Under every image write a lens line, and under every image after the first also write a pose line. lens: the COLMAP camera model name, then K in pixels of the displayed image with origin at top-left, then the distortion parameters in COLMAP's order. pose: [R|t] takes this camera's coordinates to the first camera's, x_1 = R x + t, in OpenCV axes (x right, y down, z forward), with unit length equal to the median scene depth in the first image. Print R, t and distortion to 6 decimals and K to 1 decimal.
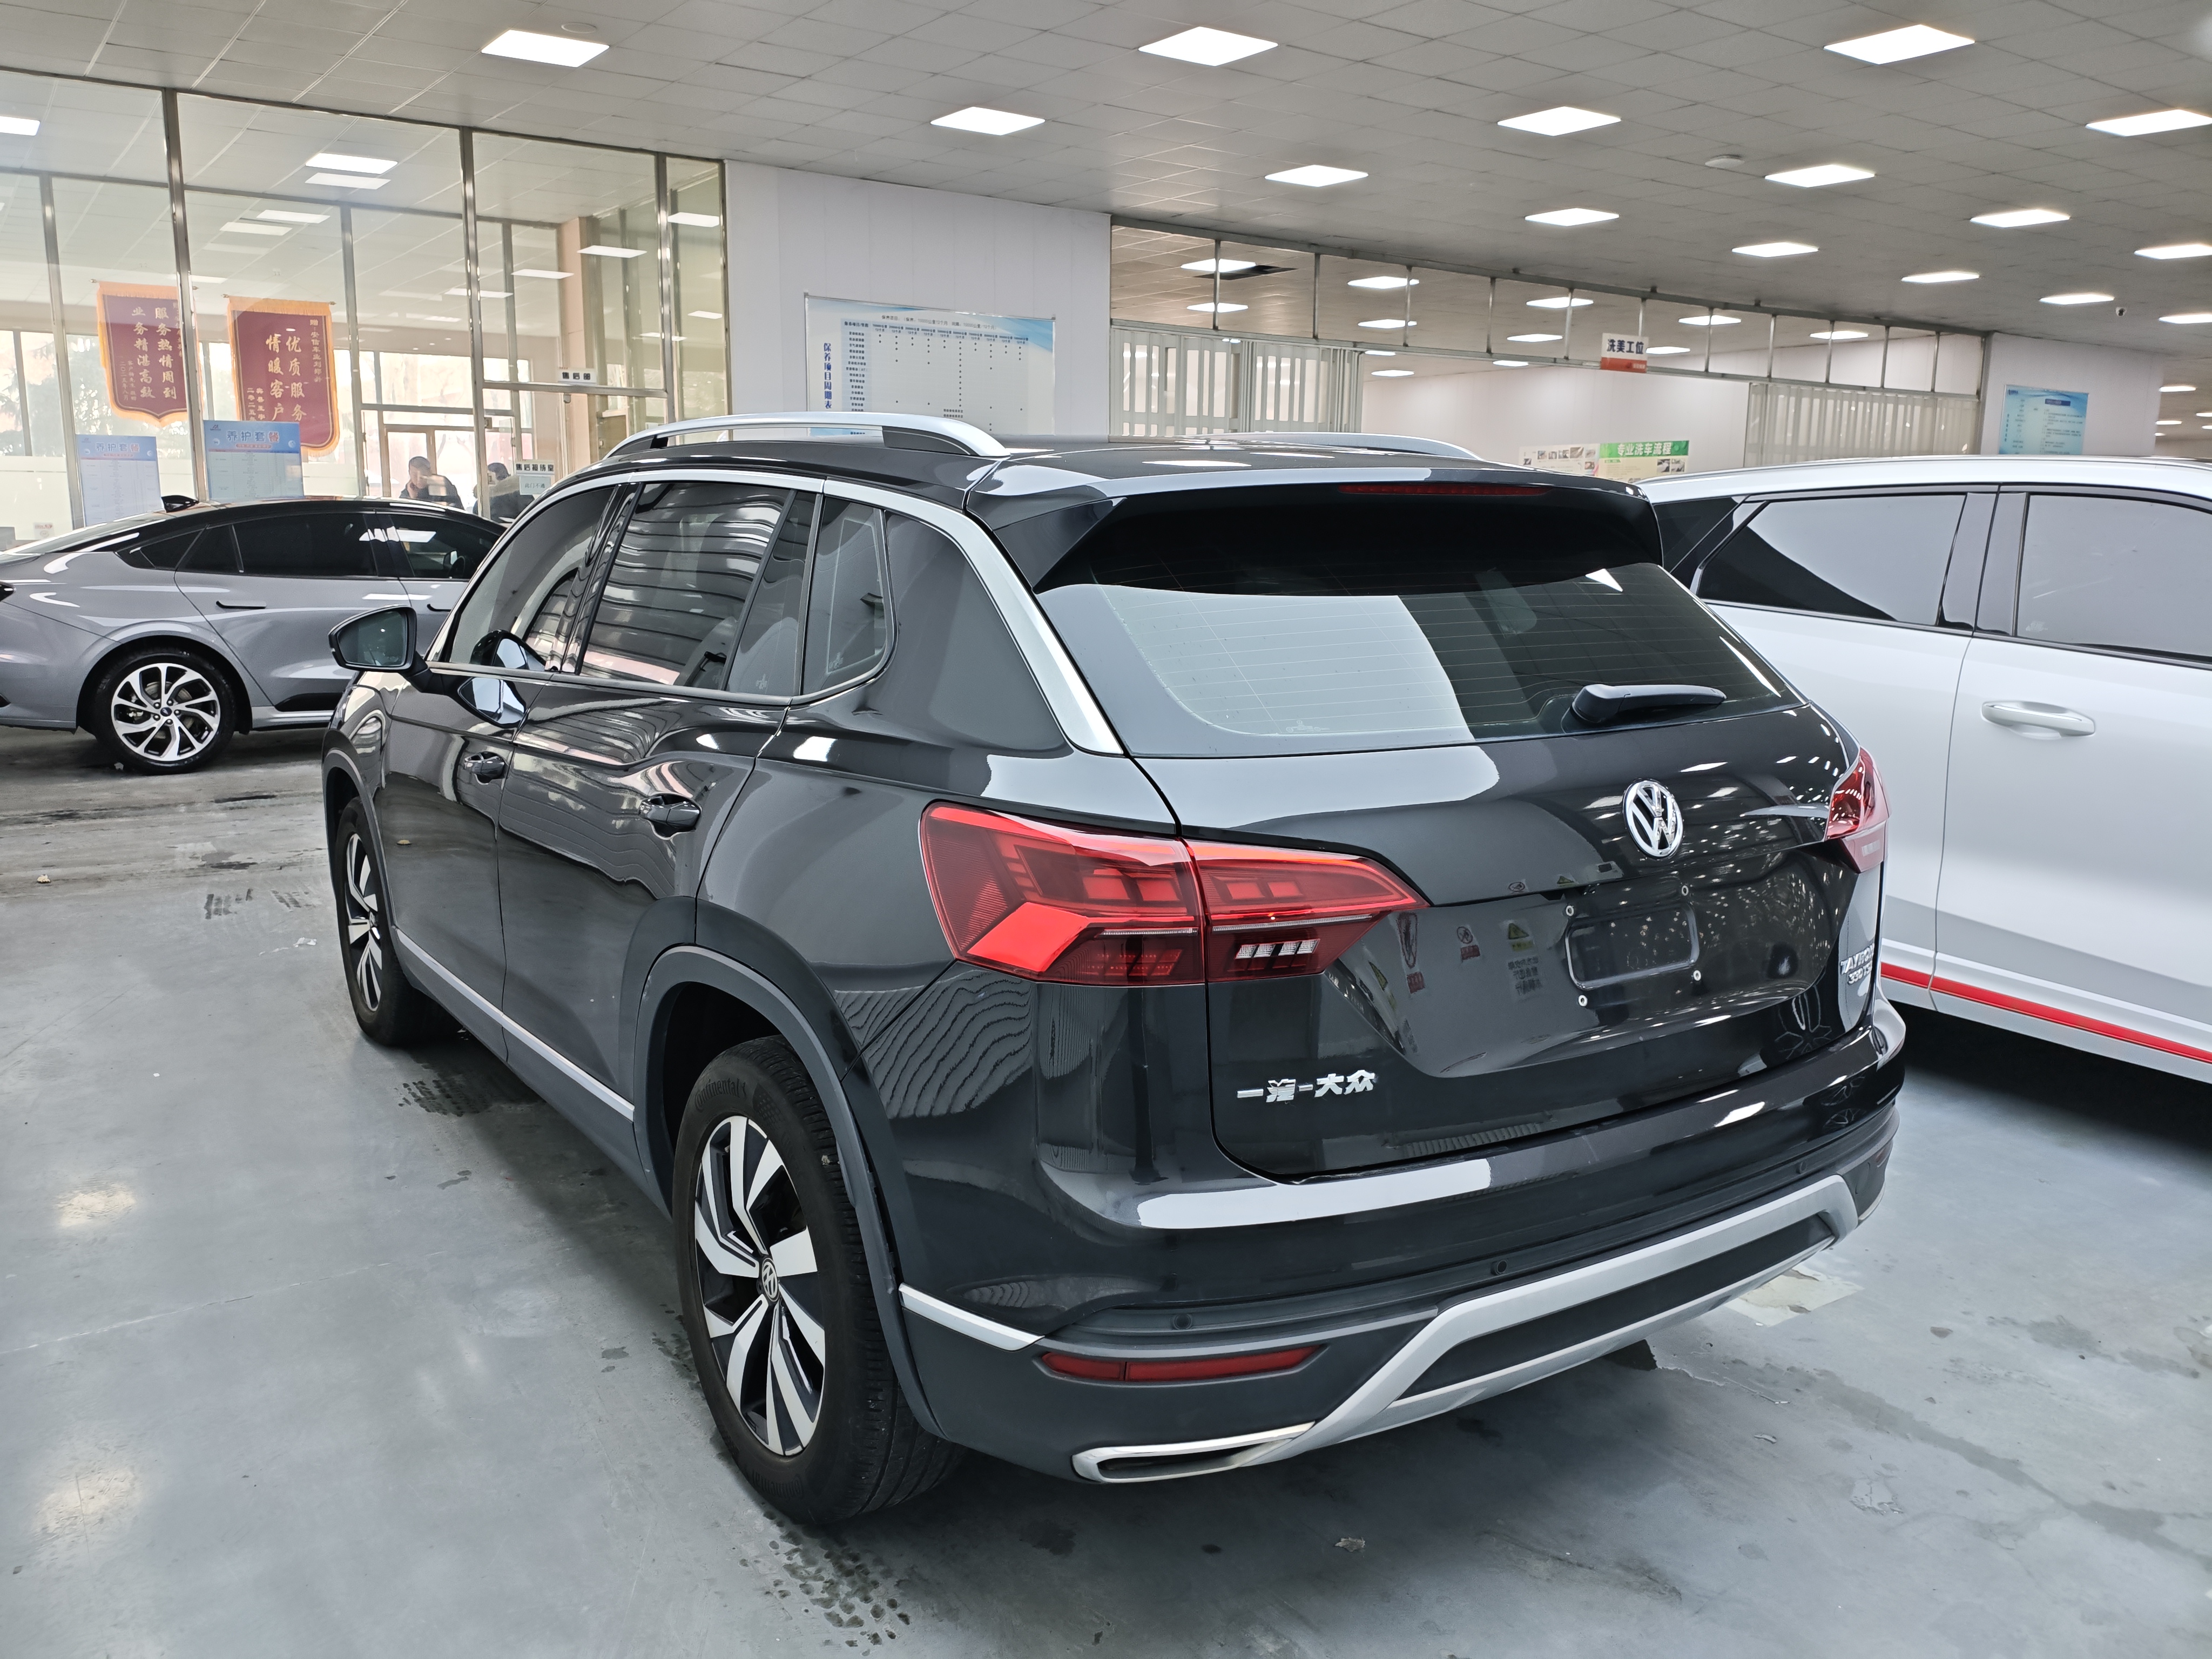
lens RADIAL K [[1719.2, 0, 1095.8], [0, 1719.2, 863.6], [0, 0, 1]] dist [0.049884, -0.073672]
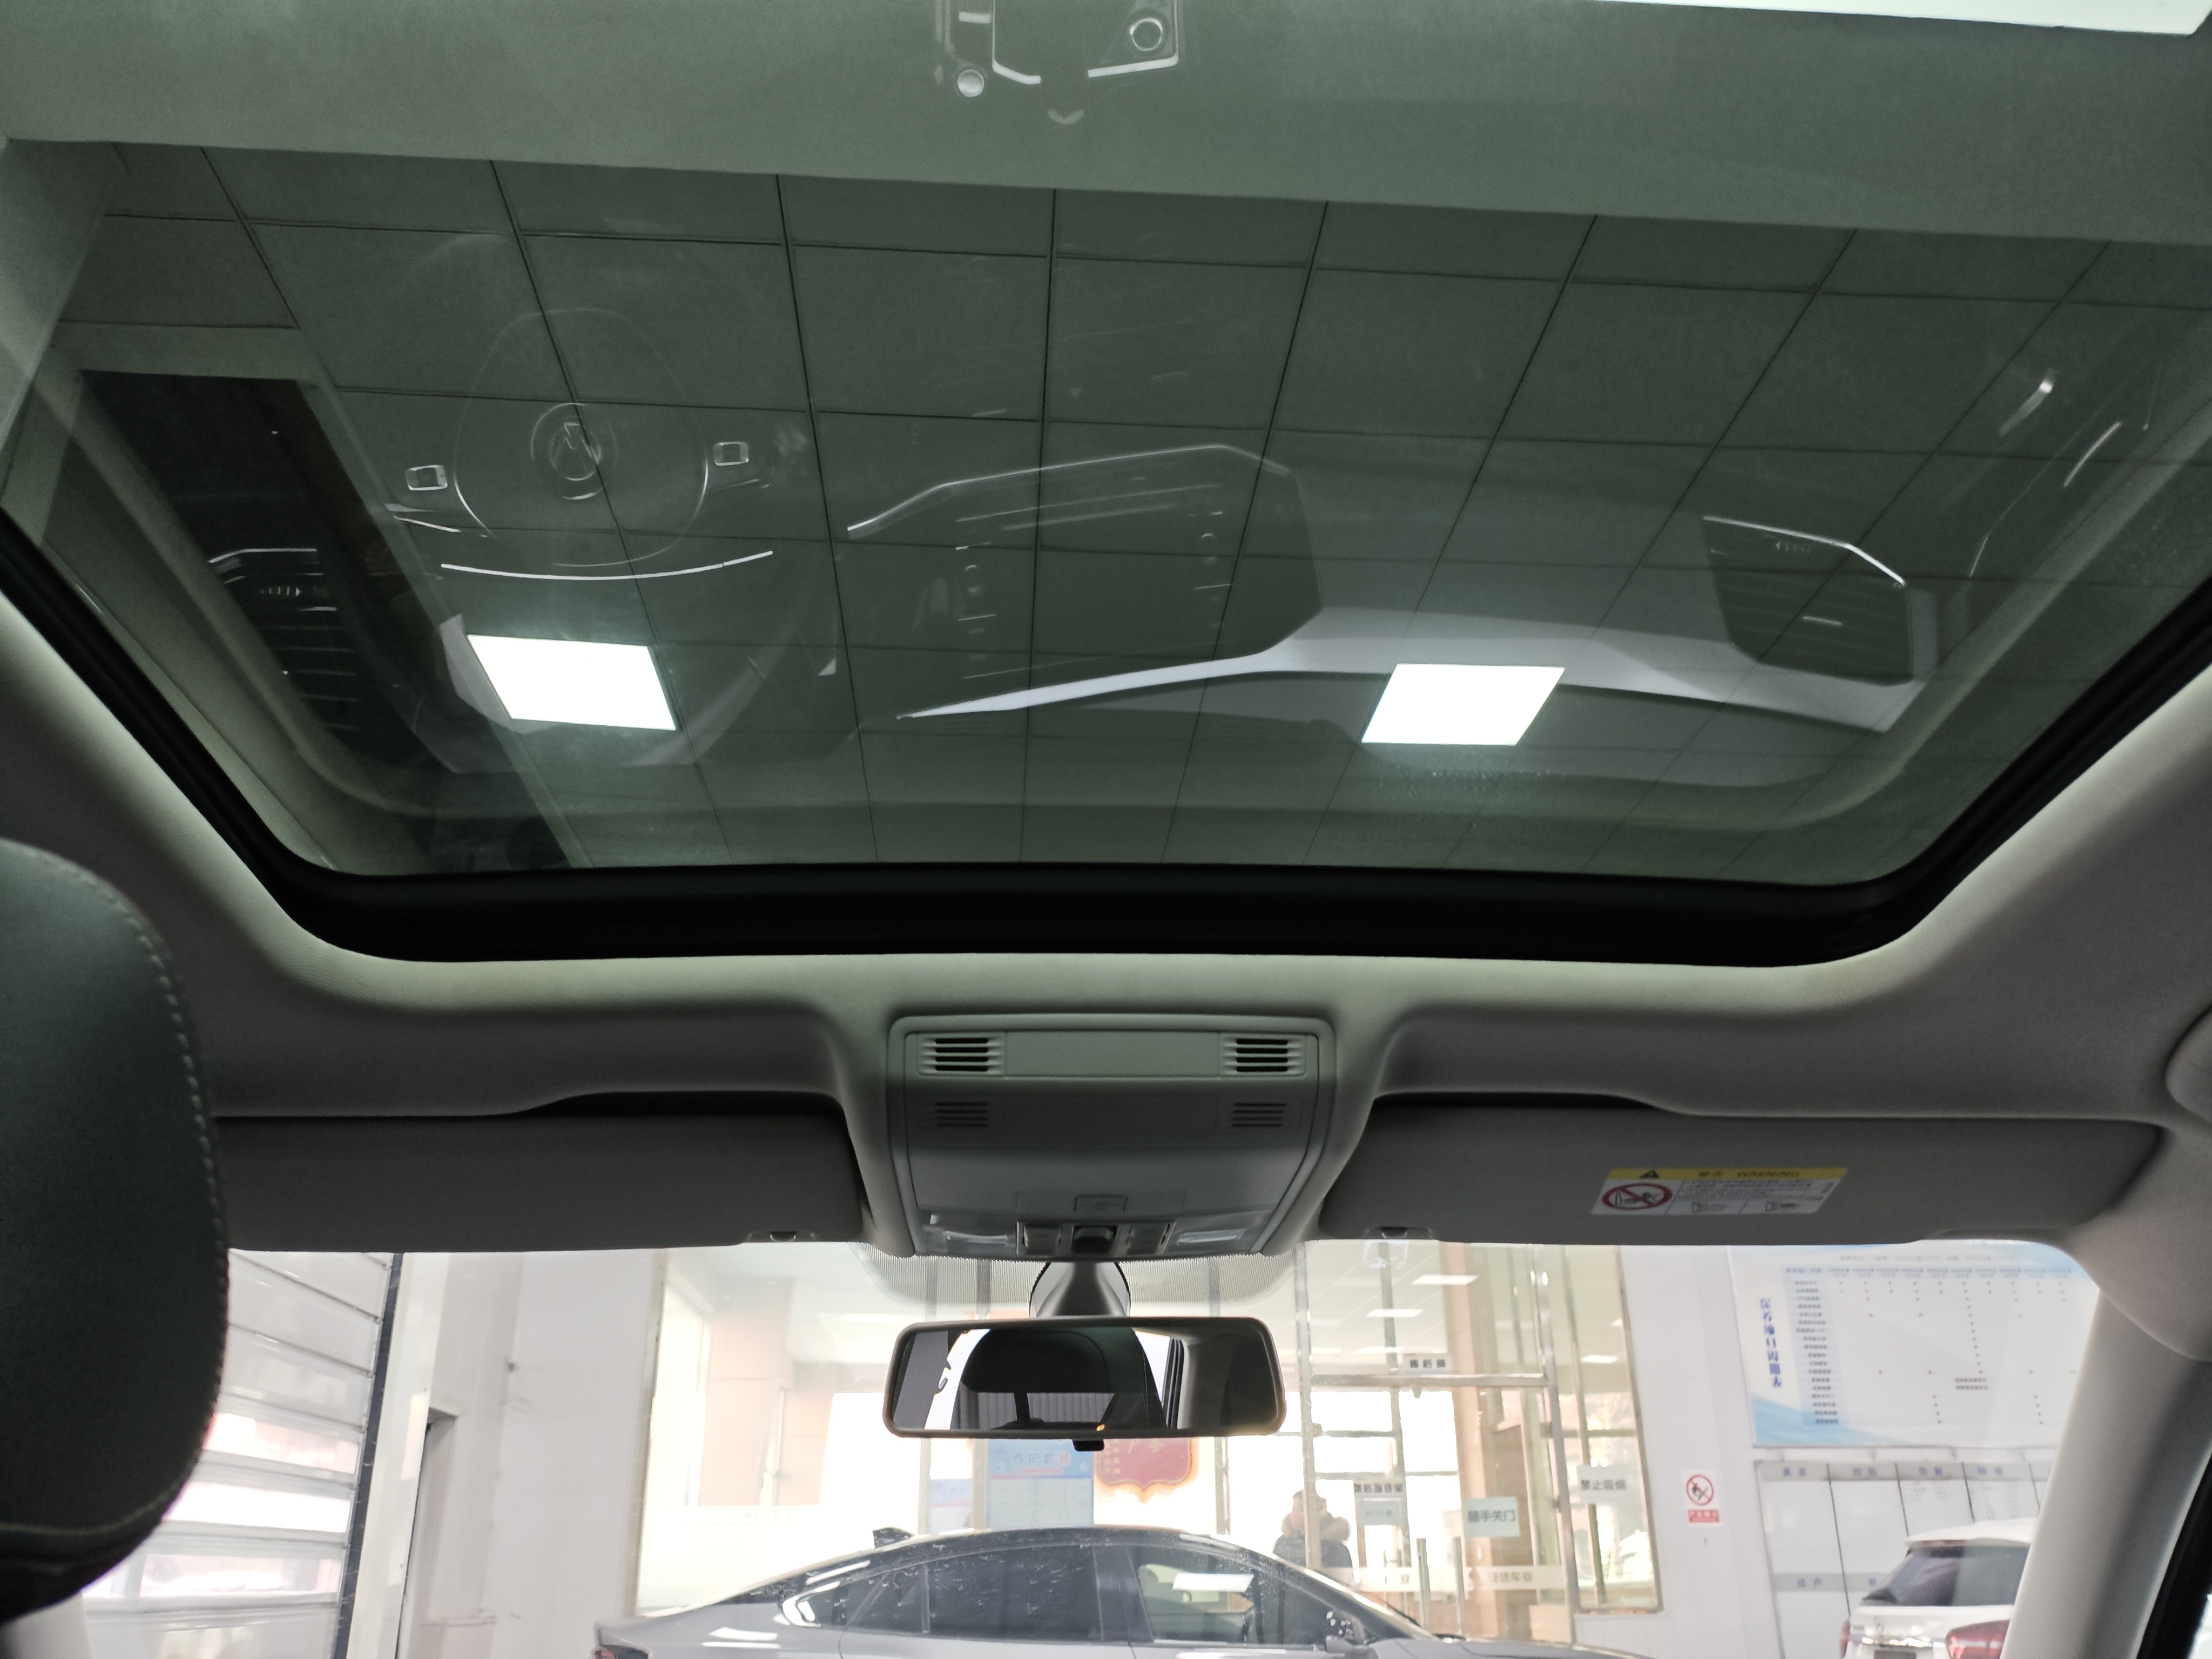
lens RADIAL K [[1706.9, 0, 1102.2], [0, 1706.9, 871.2], [0, 0, 1]] dist [0.055548, -0.112638]
pose [[0.856904, -0.213550, -0.469162, -0.016018], [-0.085161, 0.838997, -0.537431, -0.038590], [0.508393, 0.500481, 0.700753, 0.259370]]
